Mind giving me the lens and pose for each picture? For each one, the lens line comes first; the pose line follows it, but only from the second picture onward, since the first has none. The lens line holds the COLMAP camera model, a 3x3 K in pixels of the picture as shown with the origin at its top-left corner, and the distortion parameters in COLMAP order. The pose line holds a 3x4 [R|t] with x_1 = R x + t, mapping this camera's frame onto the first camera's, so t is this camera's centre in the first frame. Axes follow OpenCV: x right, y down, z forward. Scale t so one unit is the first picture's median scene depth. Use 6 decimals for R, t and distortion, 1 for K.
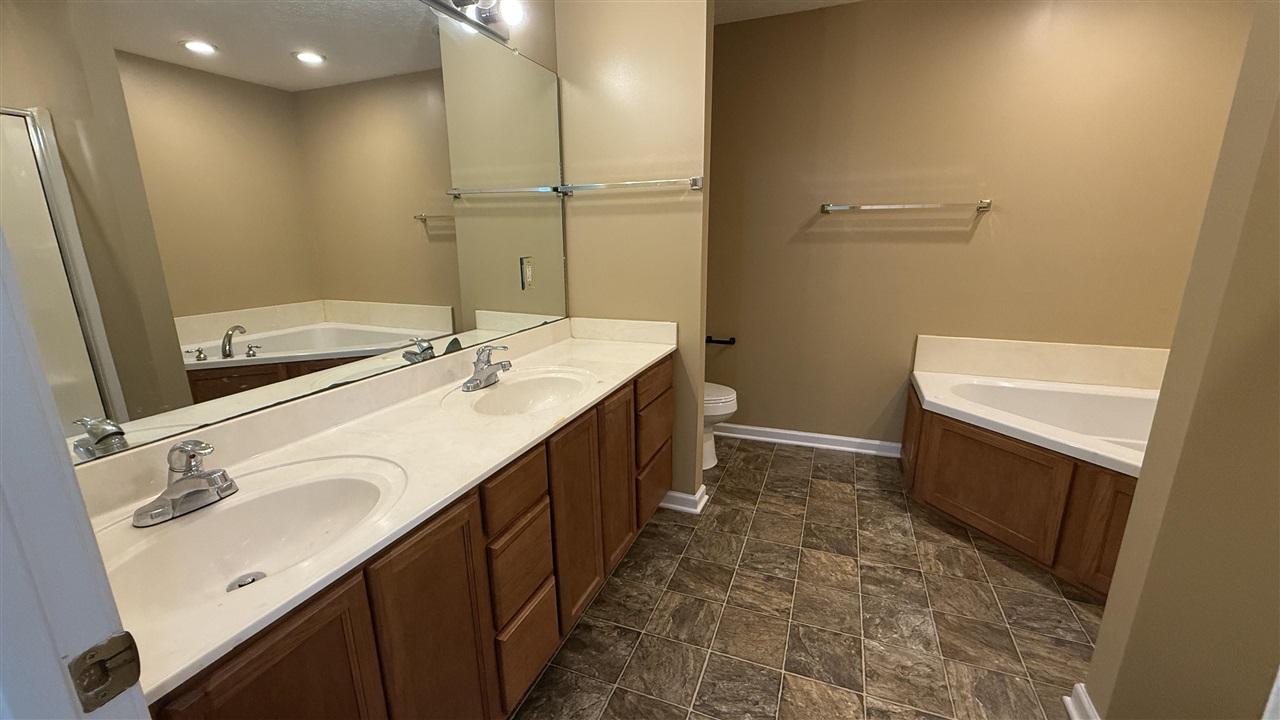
lens RADIAL K [[506.8, 0, 634.4], [0, 506.8, 356.2], [0, 0, 1]] dist [-0.000324, -0.000046]
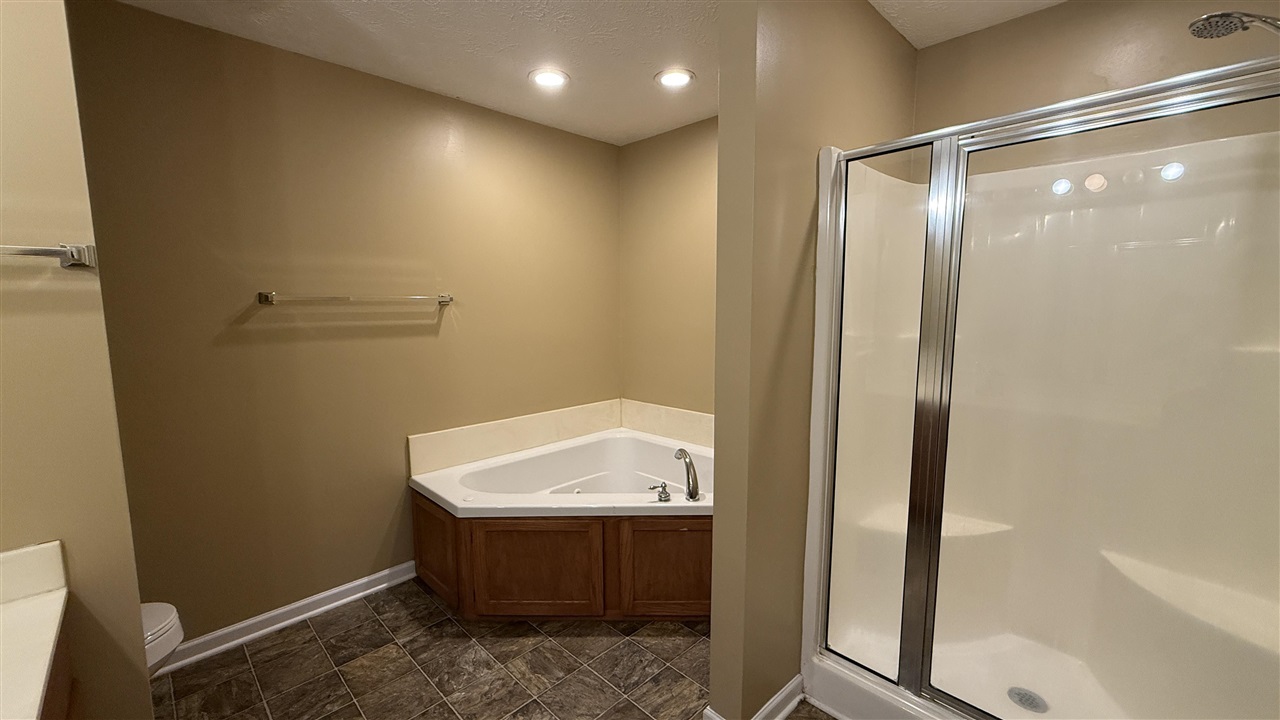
lens RADIAL K [[506.8, 0, 630.5], [0, 506.8, 357.4], [0, 0, 1]] dist [-0.000324, -0.000046]
pose [[0.398695, -0.091827, 0.912474, -0.103545], [0.218483, 0.975837, 0.002740, -0.103419], [-0.890678, 0.198268, 0.409124, 0.267809]]
